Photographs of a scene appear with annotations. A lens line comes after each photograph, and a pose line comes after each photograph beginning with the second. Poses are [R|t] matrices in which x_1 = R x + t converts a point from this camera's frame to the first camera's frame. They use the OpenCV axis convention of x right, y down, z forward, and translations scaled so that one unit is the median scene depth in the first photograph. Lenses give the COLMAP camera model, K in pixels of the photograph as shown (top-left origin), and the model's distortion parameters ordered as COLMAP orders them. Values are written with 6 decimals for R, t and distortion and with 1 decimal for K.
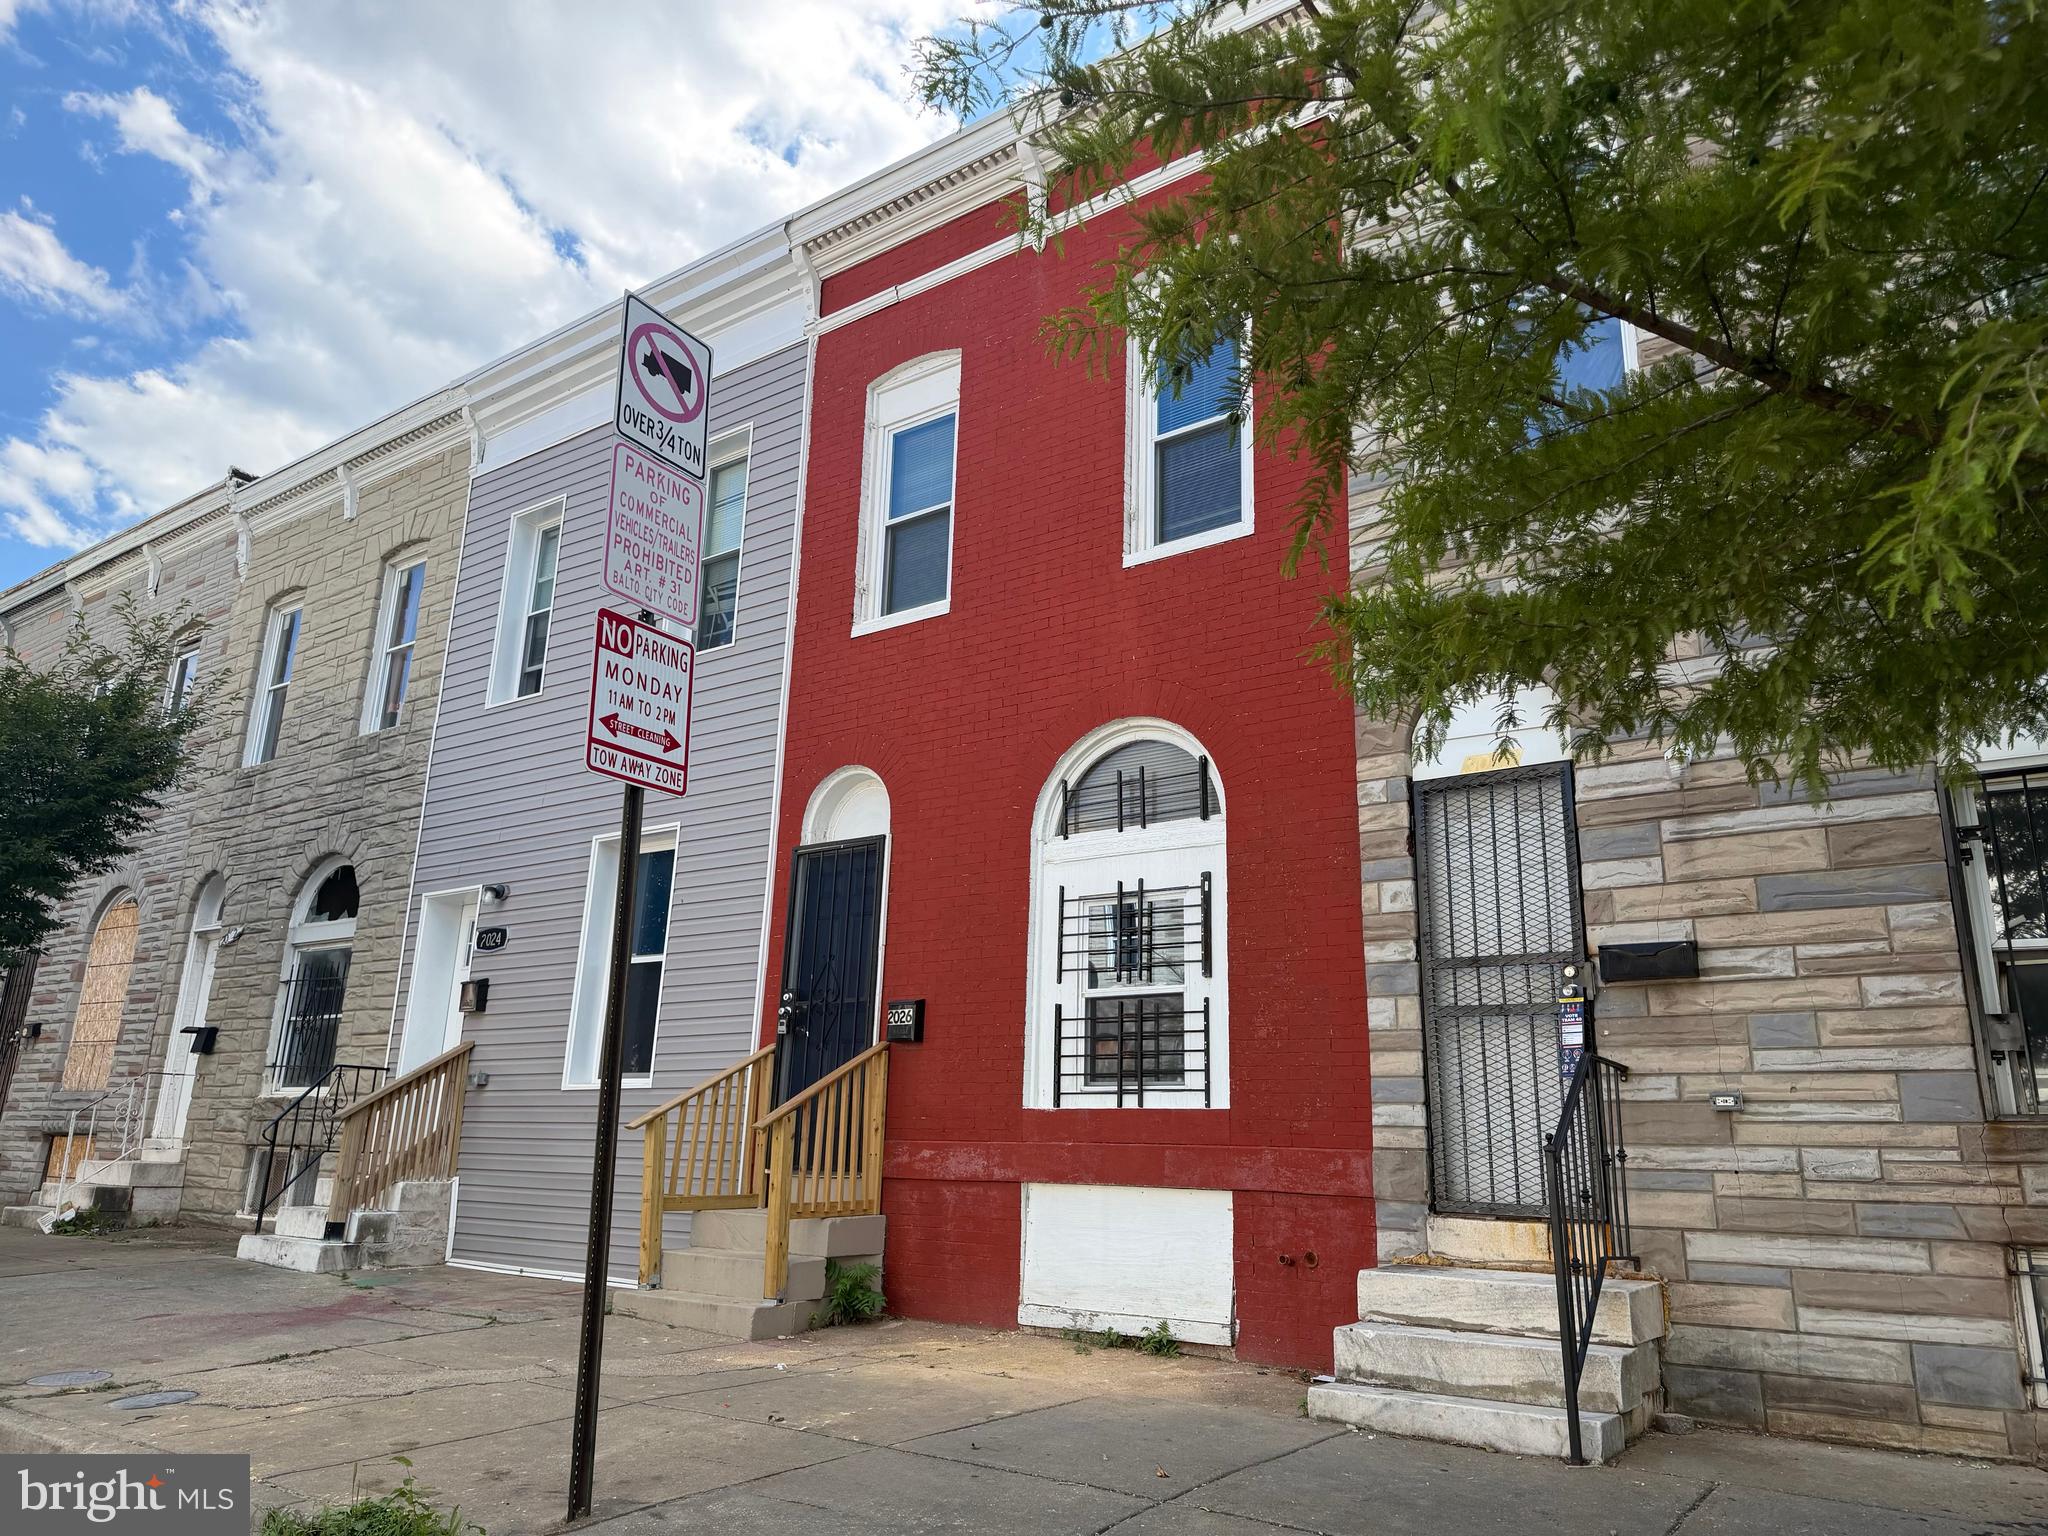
lens RADIAL K [[1416.1, 0, 1013.3], [0, 1416.1, 766.2], [0, 0, 1]] dist [0.158965, -0.275756]
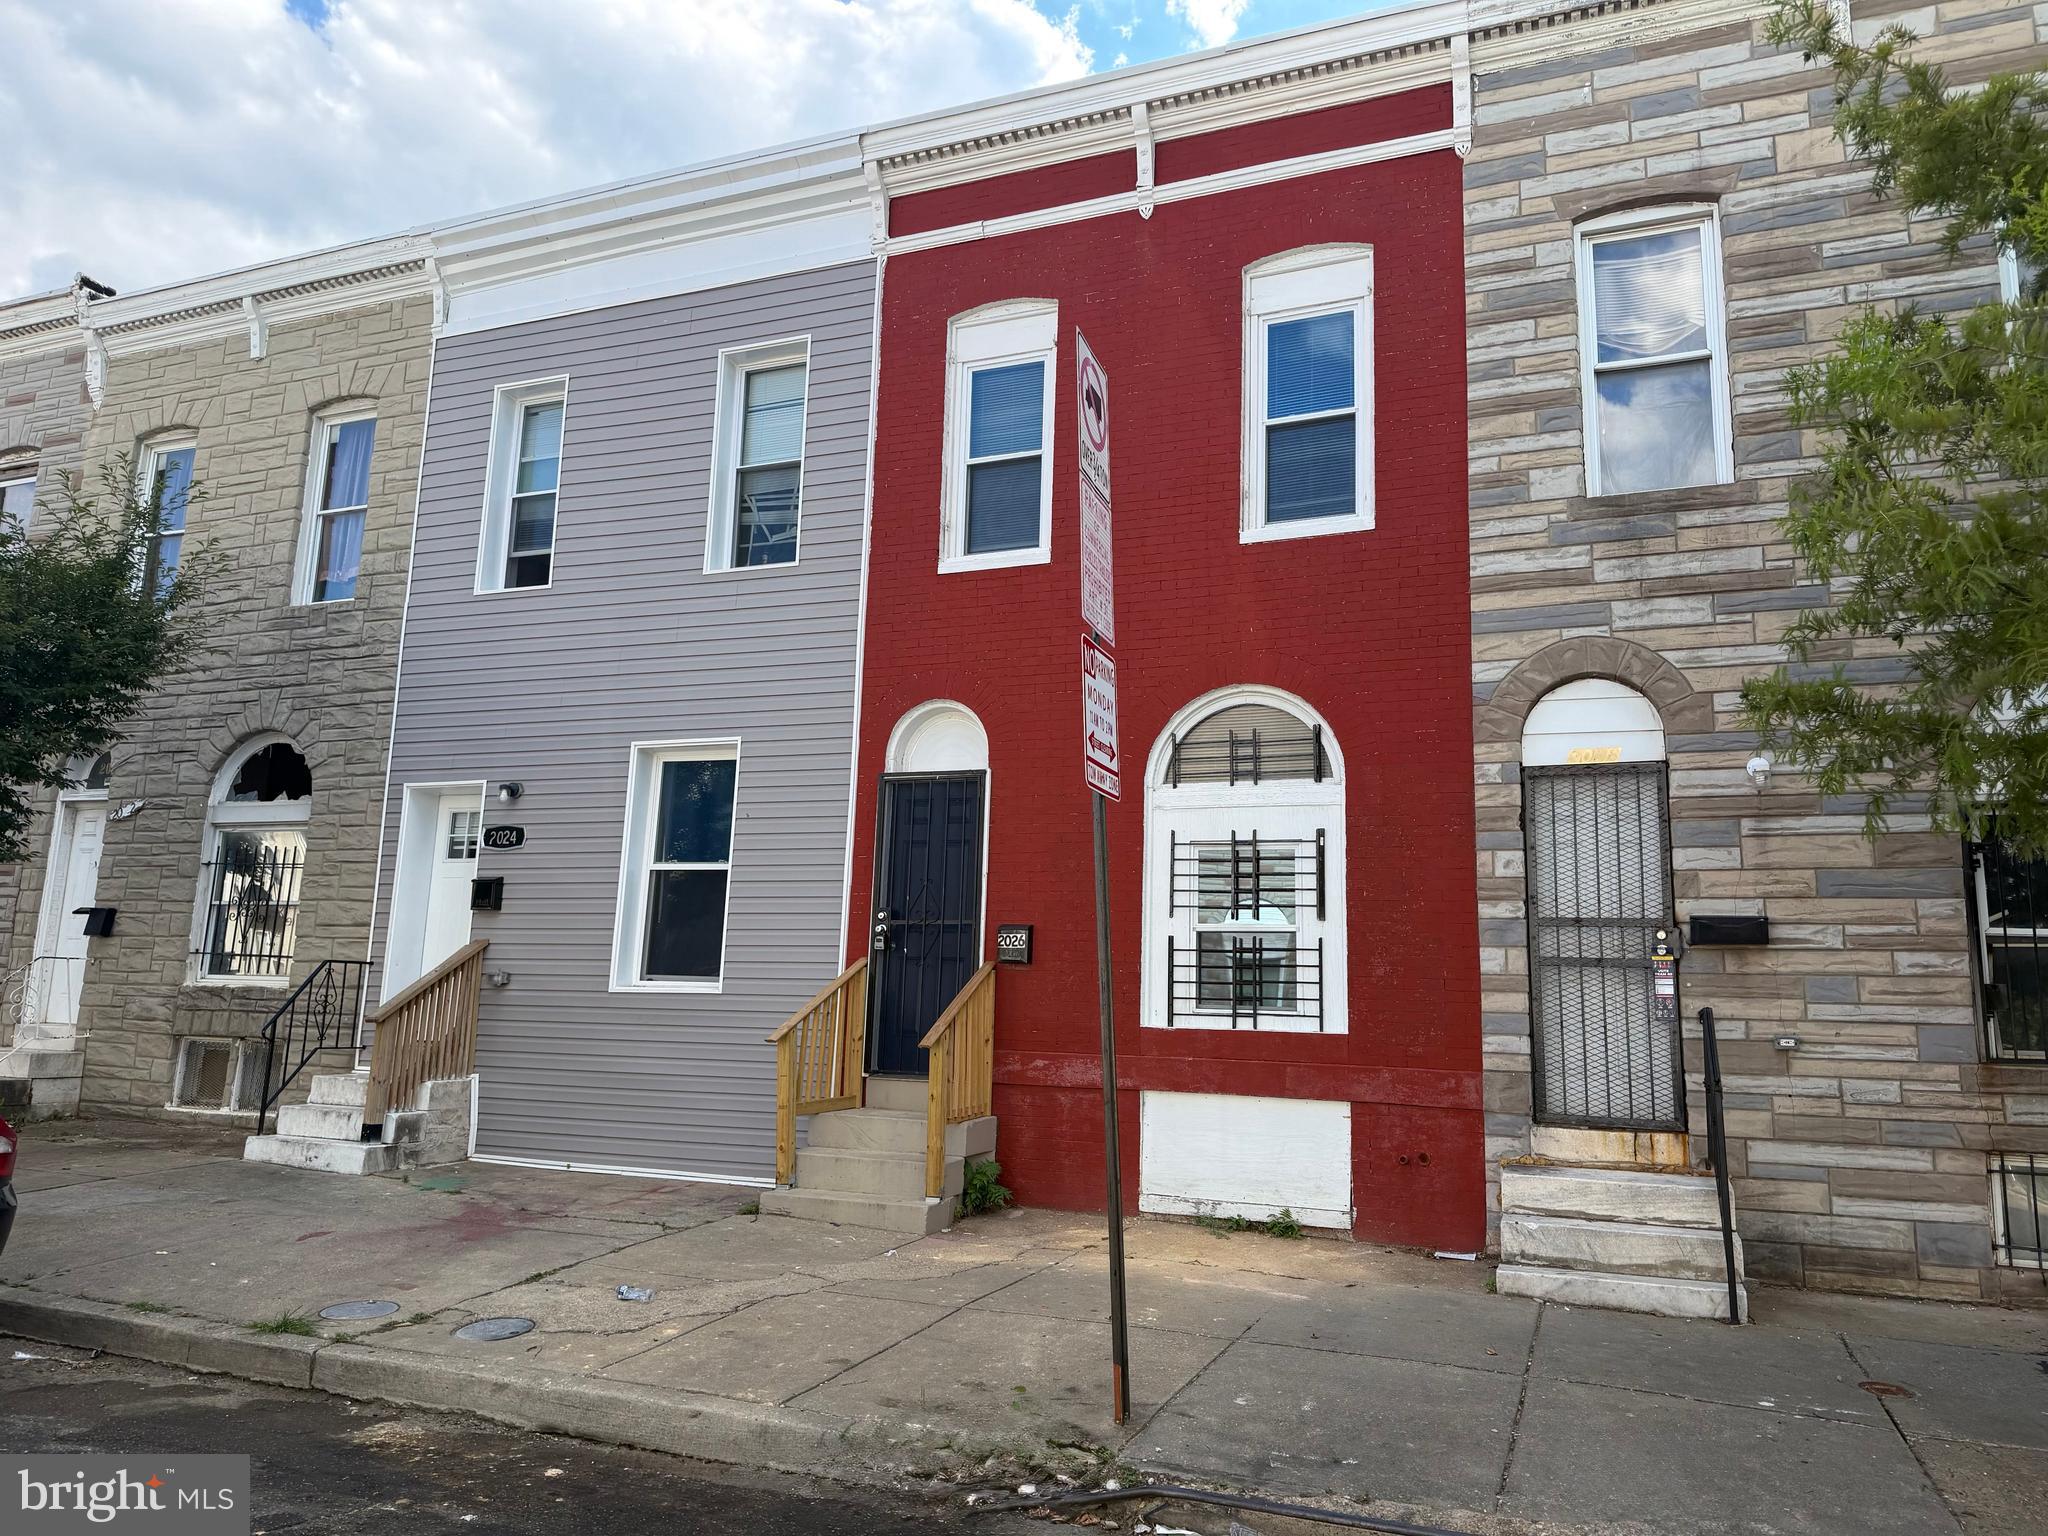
lens RADIAL K [[1424.0, 0, 1025.9], [0, 1424.0, 760.3], [0, 0, 1]] dist [0.149426, -0.251567]
pose [[0.968080, 0.041649, 0.247158, -0.377153], [-0.067564, 0.992958, 0.097313, -0.075506], [-0.241365, -0.110906, 0.964076, -0.048259]]
